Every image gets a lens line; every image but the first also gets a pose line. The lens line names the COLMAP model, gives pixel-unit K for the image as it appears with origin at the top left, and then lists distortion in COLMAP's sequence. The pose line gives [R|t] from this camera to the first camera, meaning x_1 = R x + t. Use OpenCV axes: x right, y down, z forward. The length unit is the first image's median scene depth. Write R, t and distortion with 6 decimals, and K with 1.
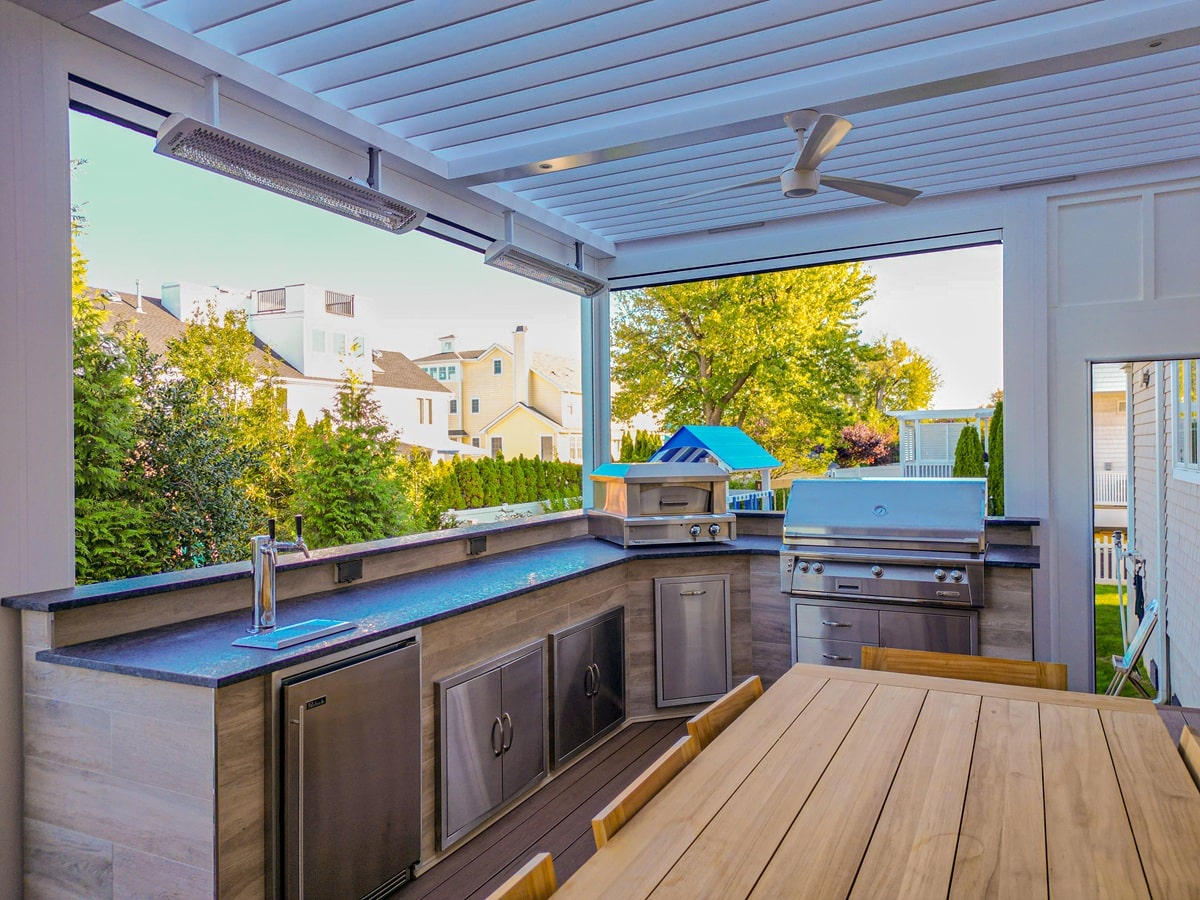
lens RADIAL K [[835.1, 0, 600.0], [0, 835.1, 450.0], [0, 0, 1]] dist [0.091587, -0.101945]
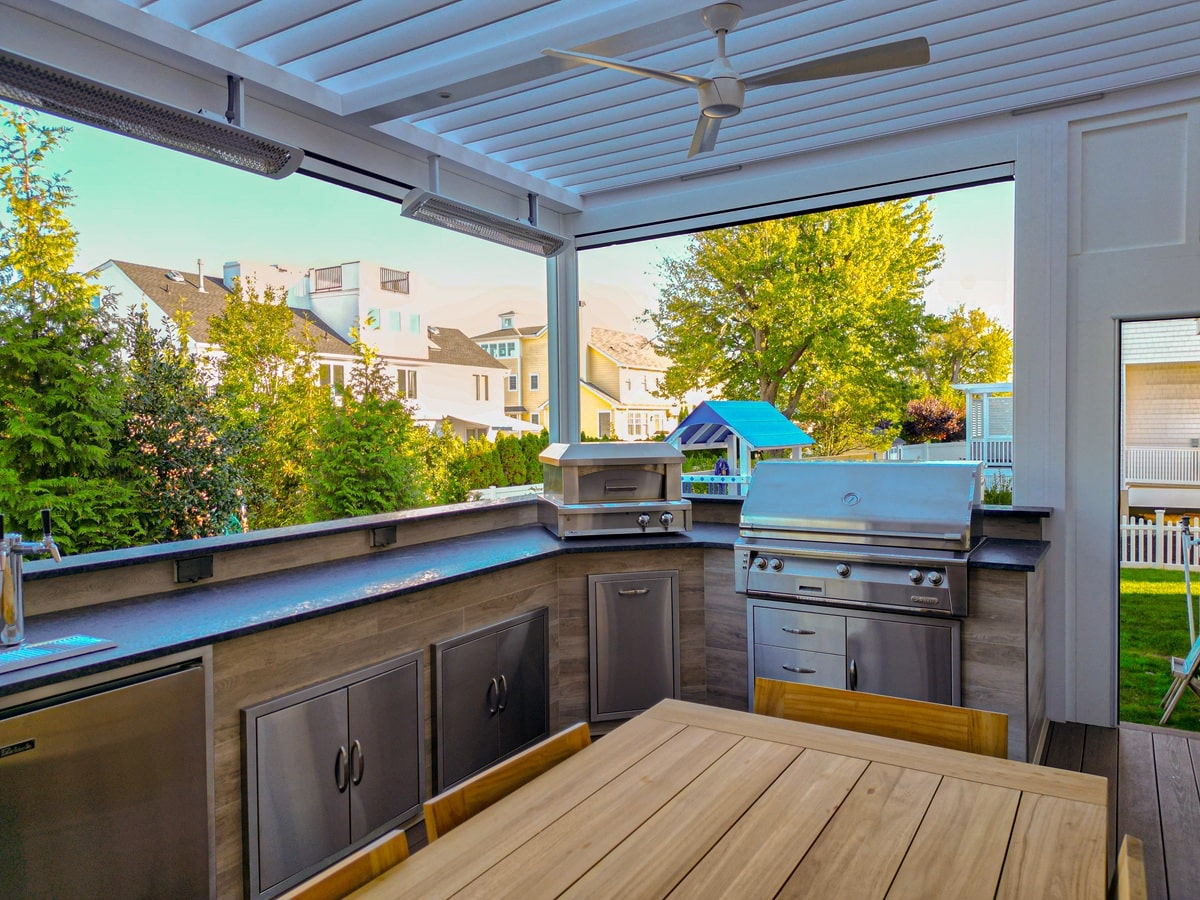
lens RADIAL K [[835.1, 0, 600.0], [0, 835.1, 450.0], [0, 0, 1]] dist [0.091587, -0.101945]
pose [[0.996690, 0.000783, -0.081295, 0.117547], [0.001552, 0.999588, 0.028648, -0.001341], [0.081284, -0.028679, 0.996278, 0.108391]]
